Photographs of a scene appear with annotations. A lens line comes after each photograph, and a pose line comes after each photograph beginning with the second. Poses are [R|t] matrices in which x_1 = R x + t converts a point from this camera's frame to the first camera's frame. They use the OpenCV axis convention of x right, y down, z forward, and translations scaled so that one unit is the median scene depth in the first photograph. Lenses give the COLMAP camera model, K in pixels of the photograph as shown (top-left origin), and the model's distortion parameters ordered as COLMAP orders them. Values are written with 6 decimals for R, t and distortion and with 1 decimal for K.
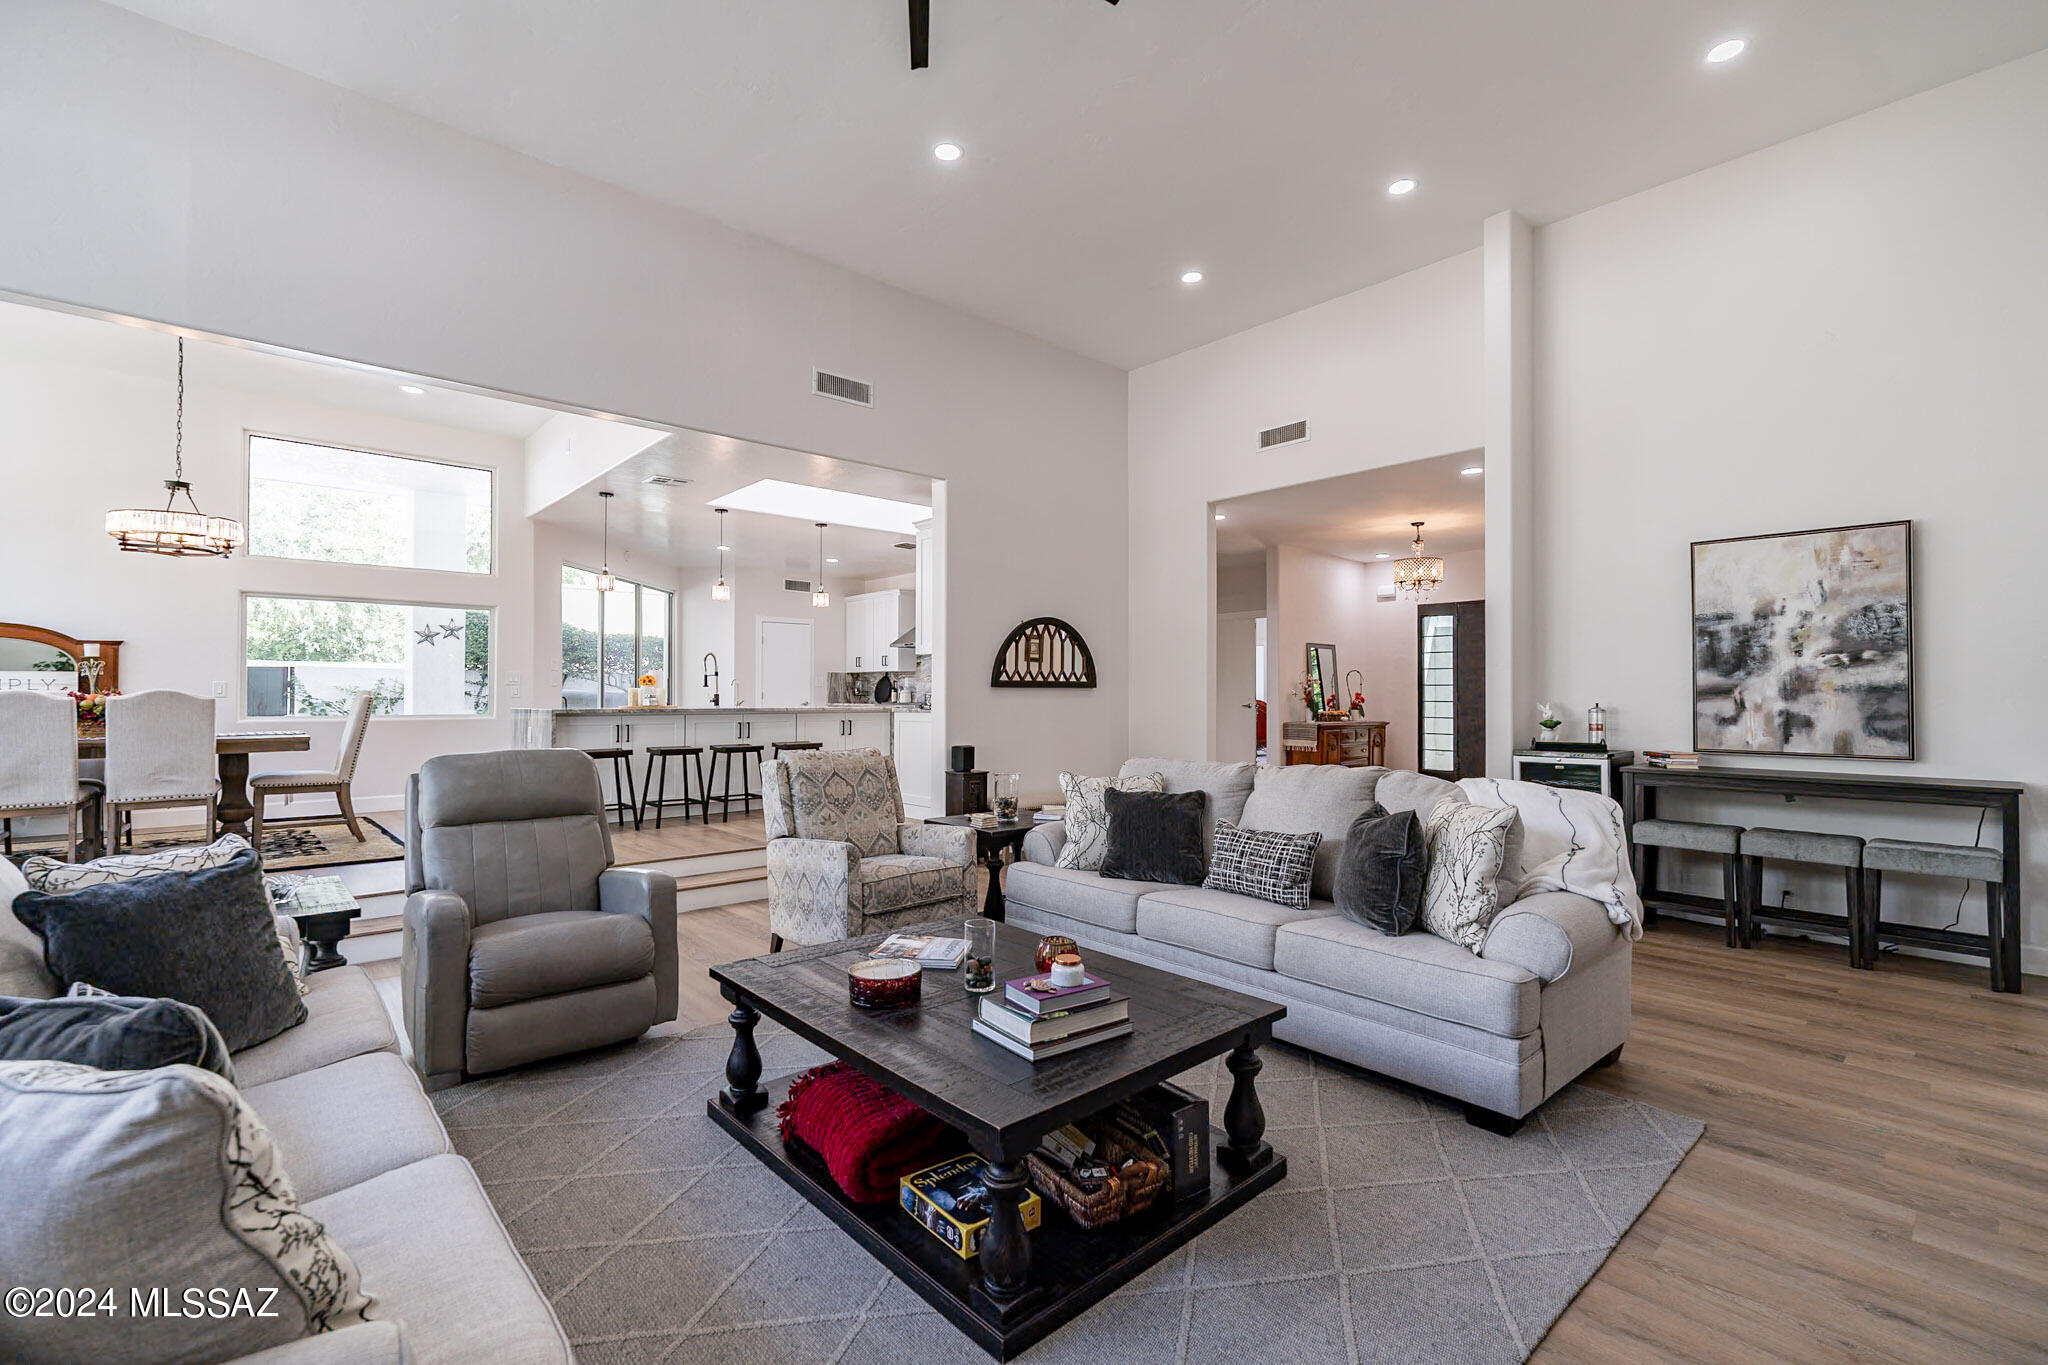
lens RADIAL K [[901.0, 0, 1017.8], [0, 901.0, 680.0], [0, 0, 1]] dist [-0.001089, 0.000399]
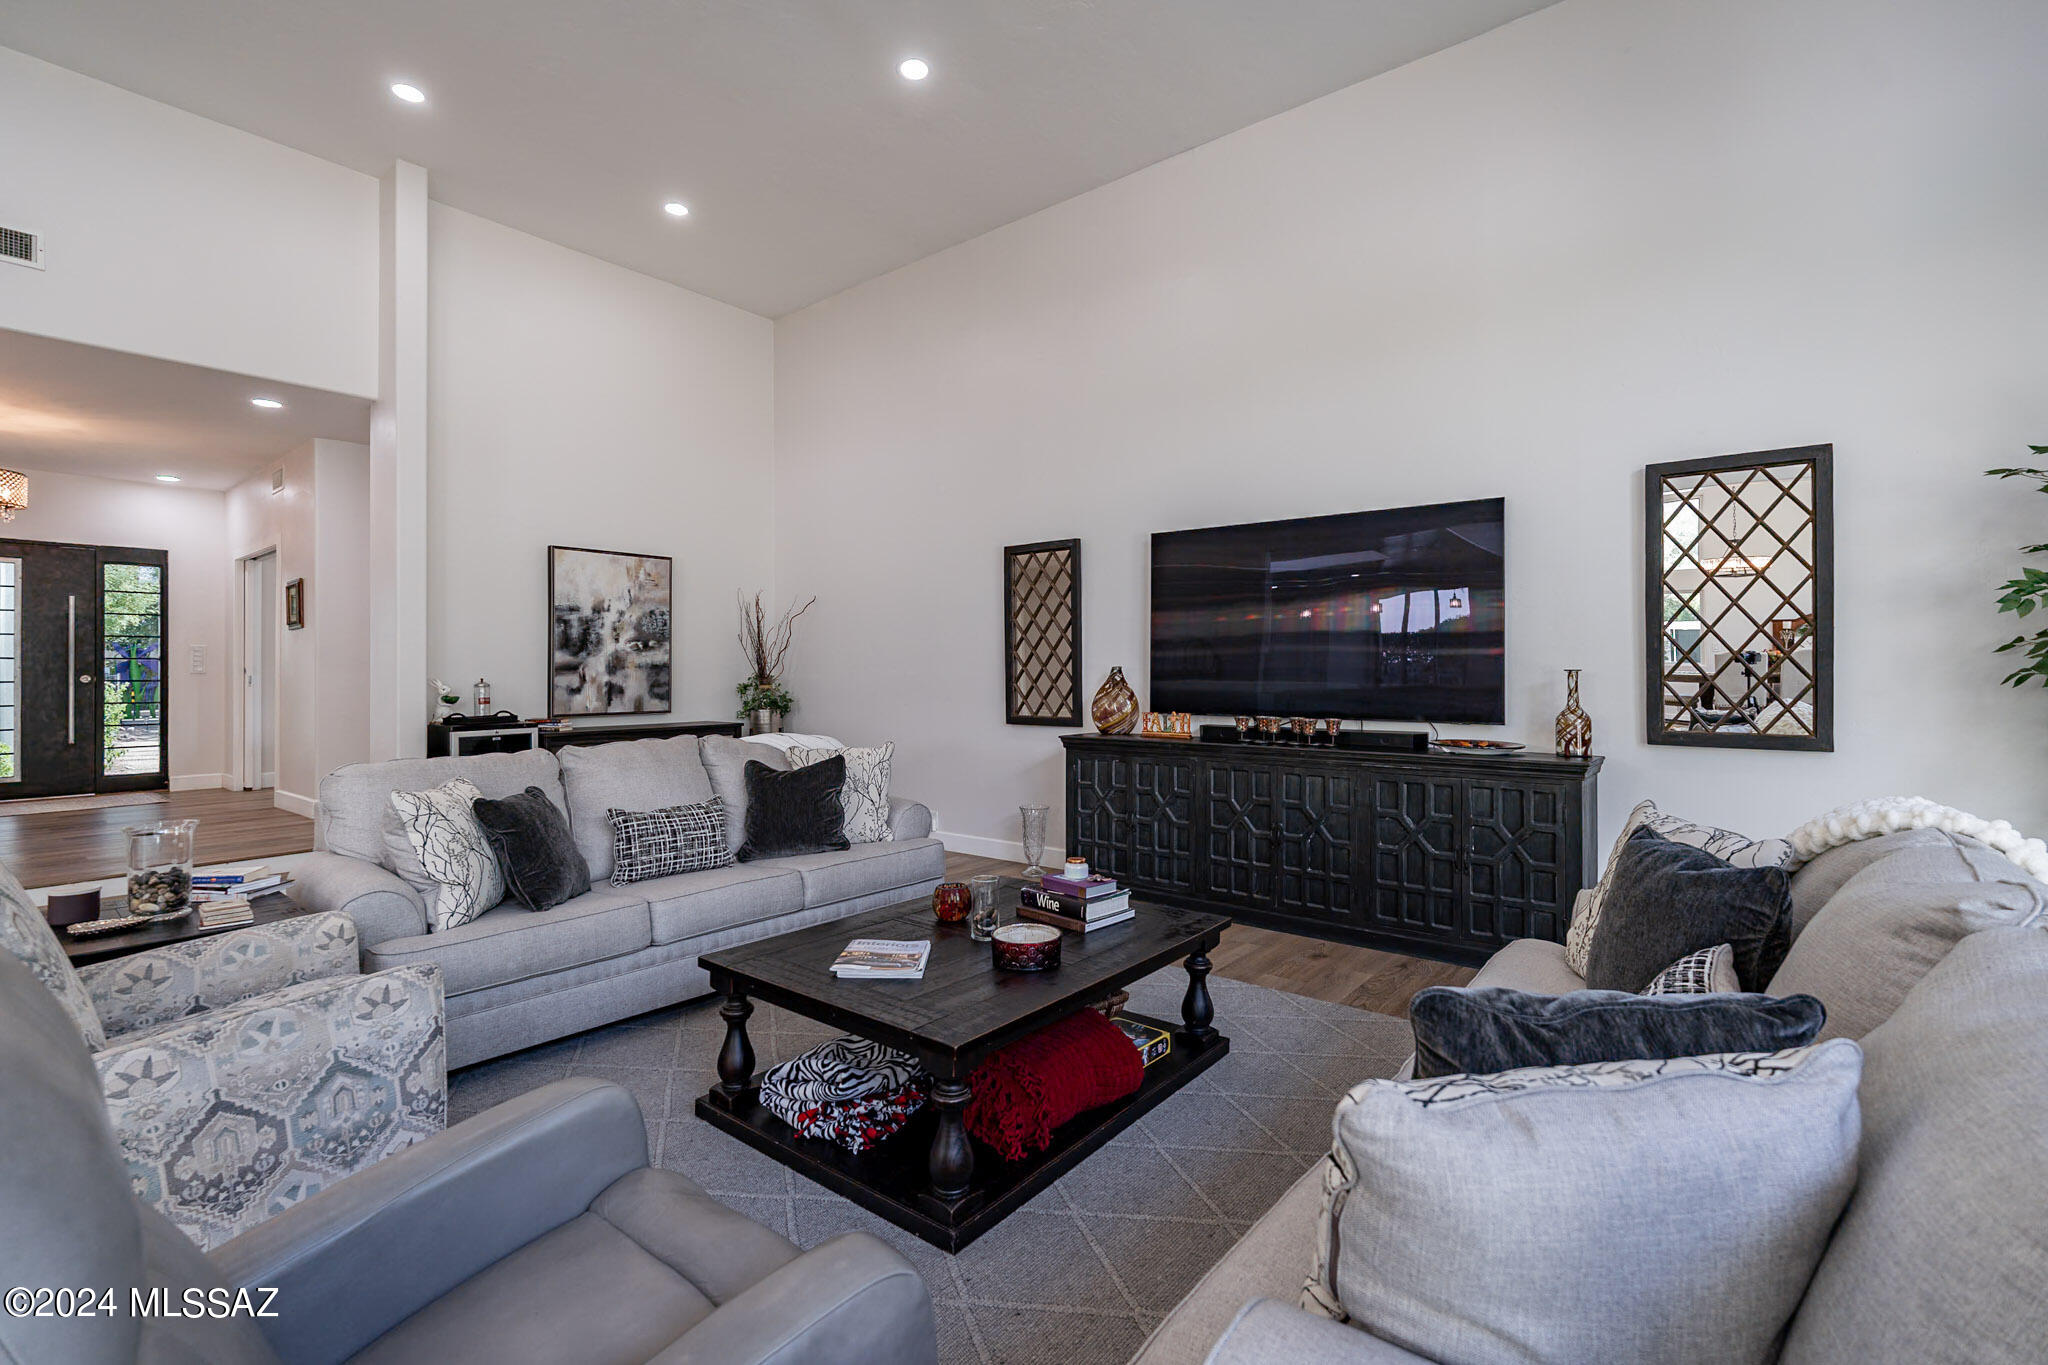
lens RADIAL K [[901.0, 0, 1028.9], [0, 901.0, 671.1], [0, 0, 1]] dist [-0.001089, 0.000399]
pose [[-0.165036, -0.000984, 0.986287, -0.377029], [-0.014086, 0.999900, -0.001359, 0.006567], [-0.986187, -0.014117, -0.165034, 0.378718]]
